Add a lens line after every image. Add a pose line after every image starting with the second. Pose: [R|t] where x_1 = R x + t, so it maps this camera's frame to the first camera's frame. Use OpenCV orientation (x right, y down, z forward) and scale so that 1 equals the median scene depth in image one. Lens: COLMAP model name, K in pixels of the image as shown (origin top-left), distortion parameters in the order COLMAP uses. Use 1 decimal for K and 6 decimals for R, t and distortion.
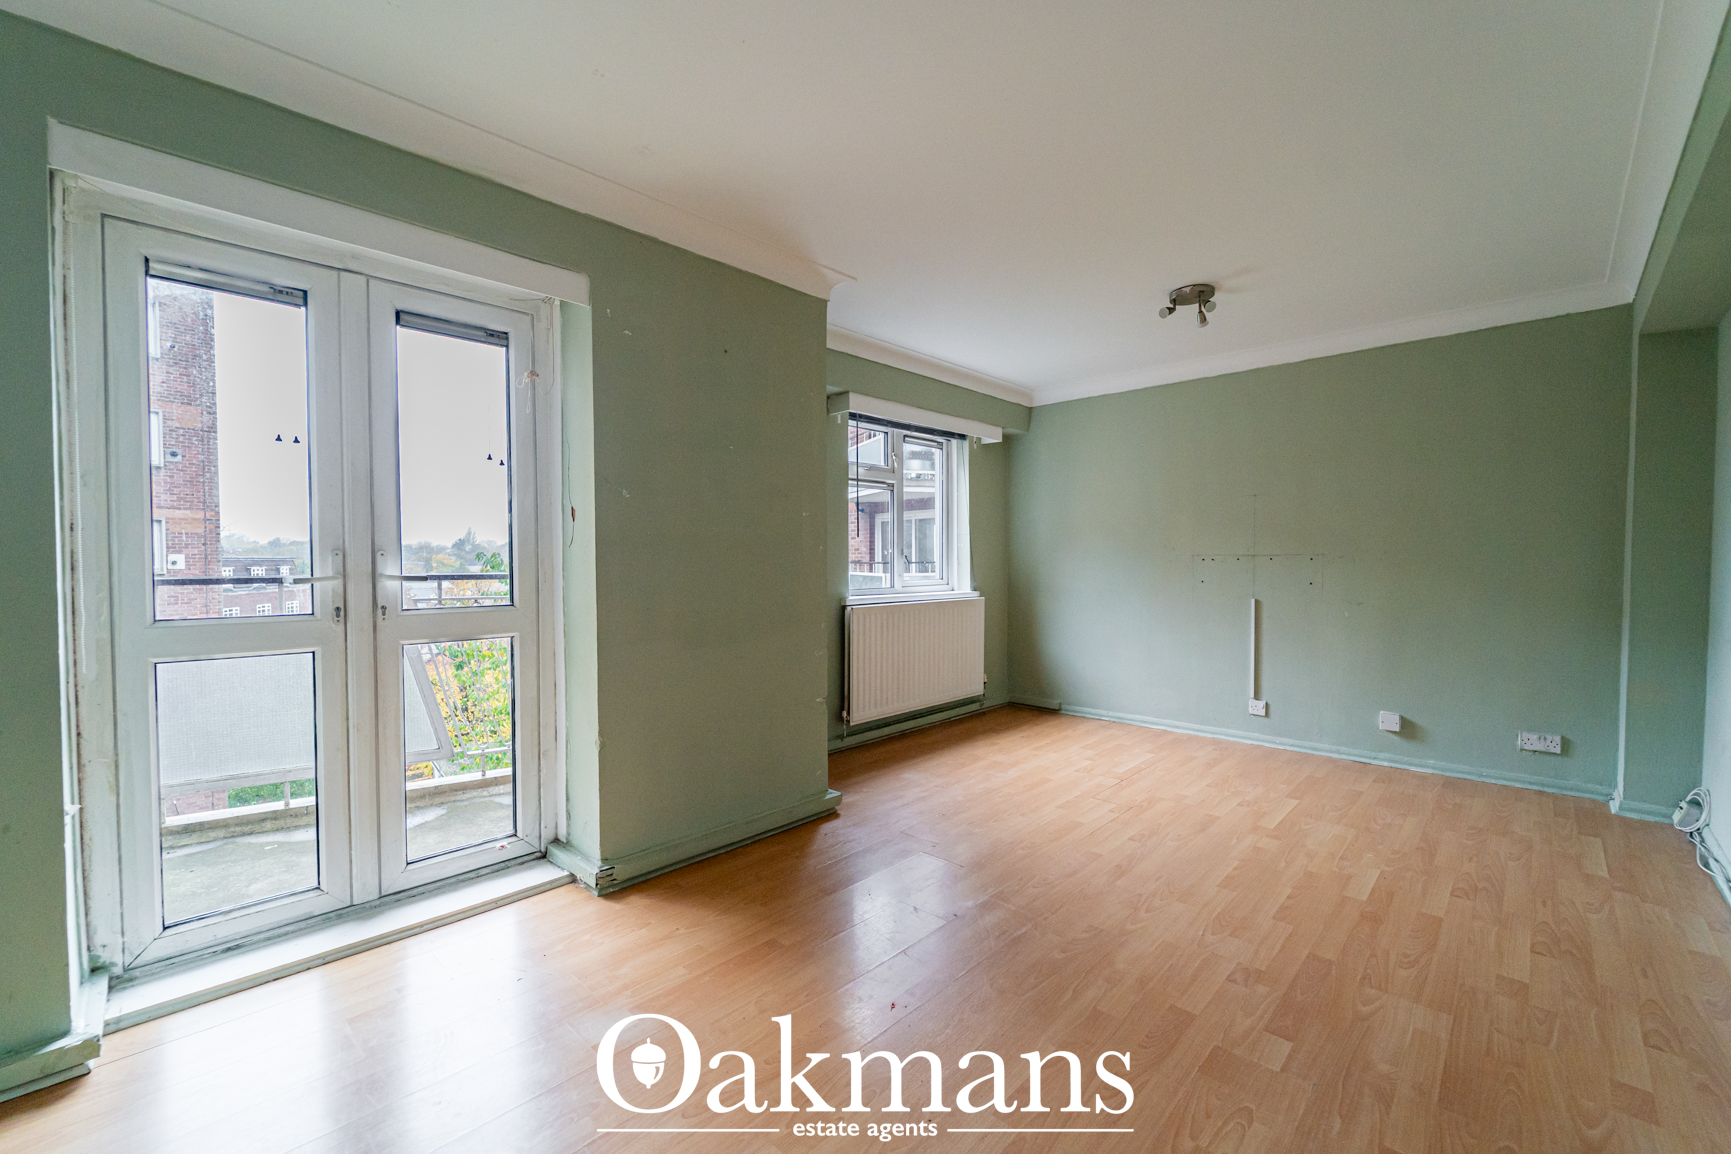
lens RADIAL K [[702.5, 0, 875.0], [0, 702.5, 578.3], [0, 0, 1]] dist [0.000104, -0.001036]
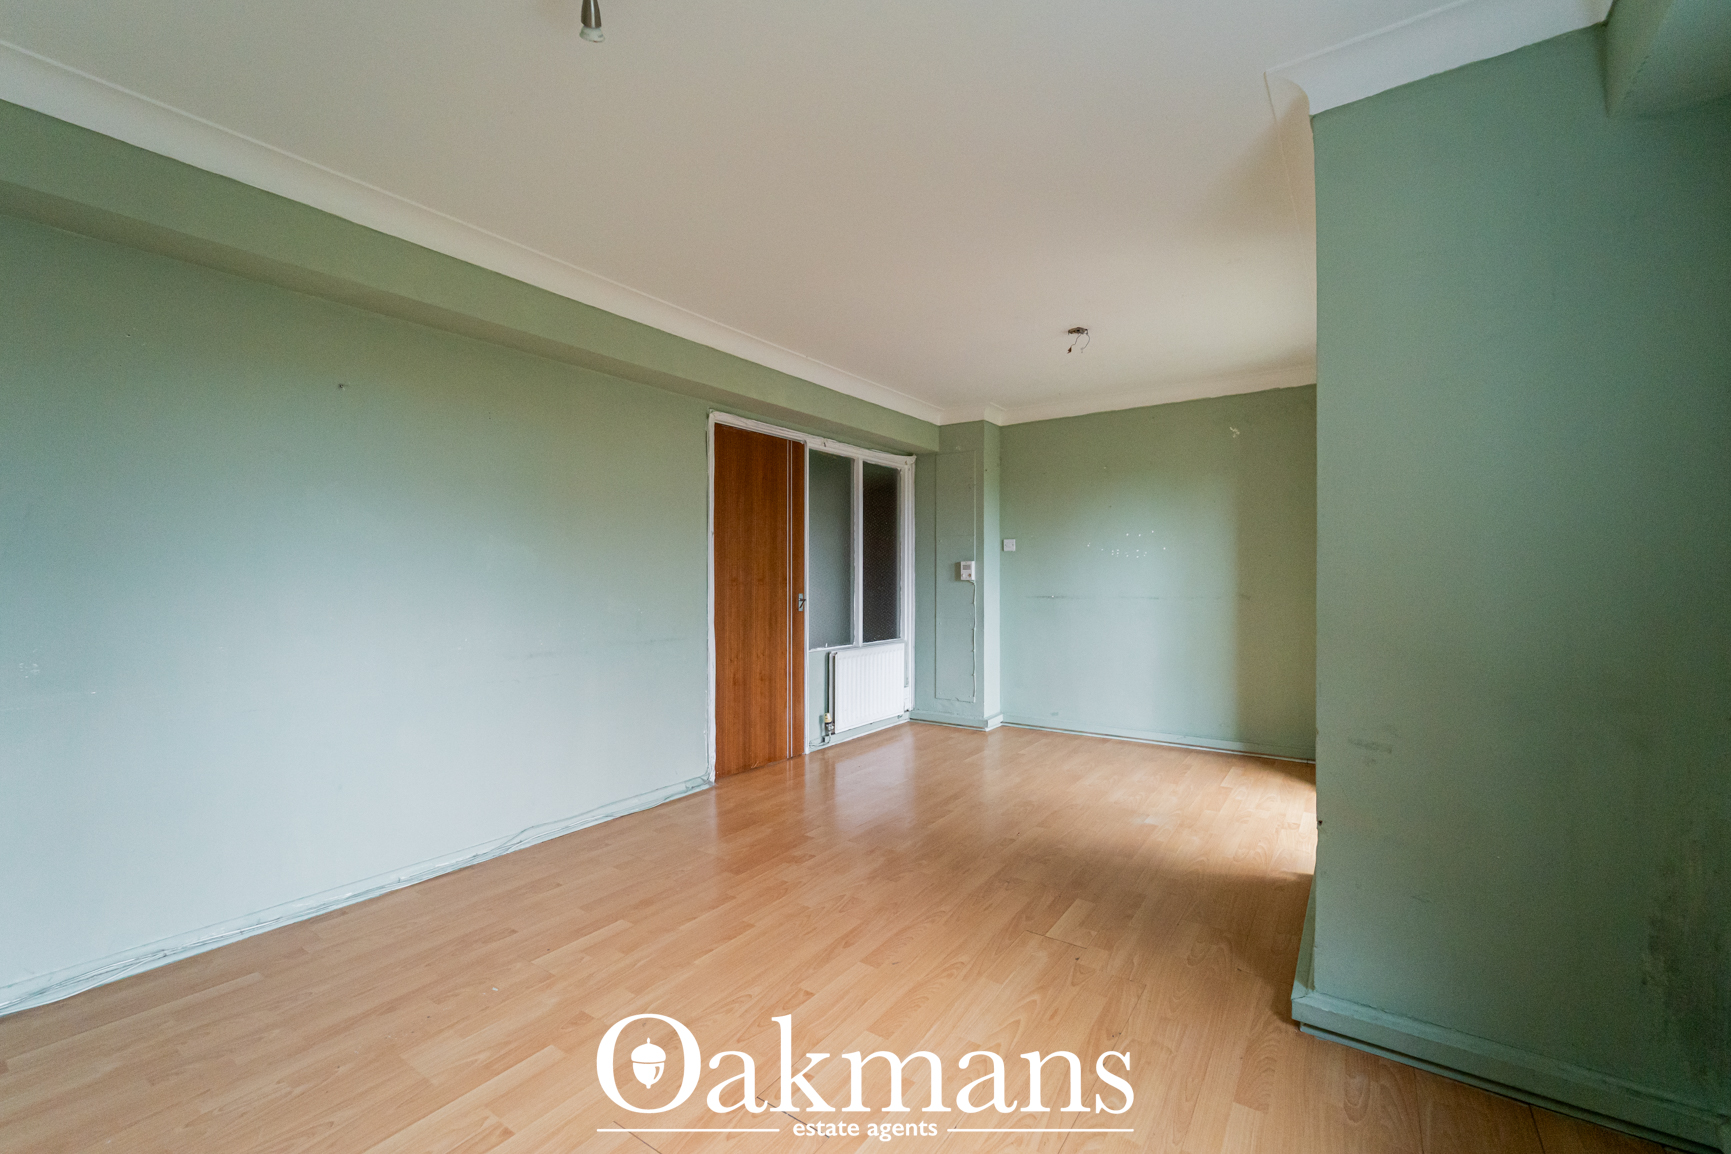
lens RADIAL K [[702.5, 0, 866.4], [0, 702.5, 575.5], [0, 0, 1]] dist [0.000104, -0.001036]
pose [[-0.989290, 0.004880, -0.145879, 0.469300], [0.001021, 0.999648, 0.026516, -0.054496], [0.145957, 0.026083, -0.988947, 1.919879]]
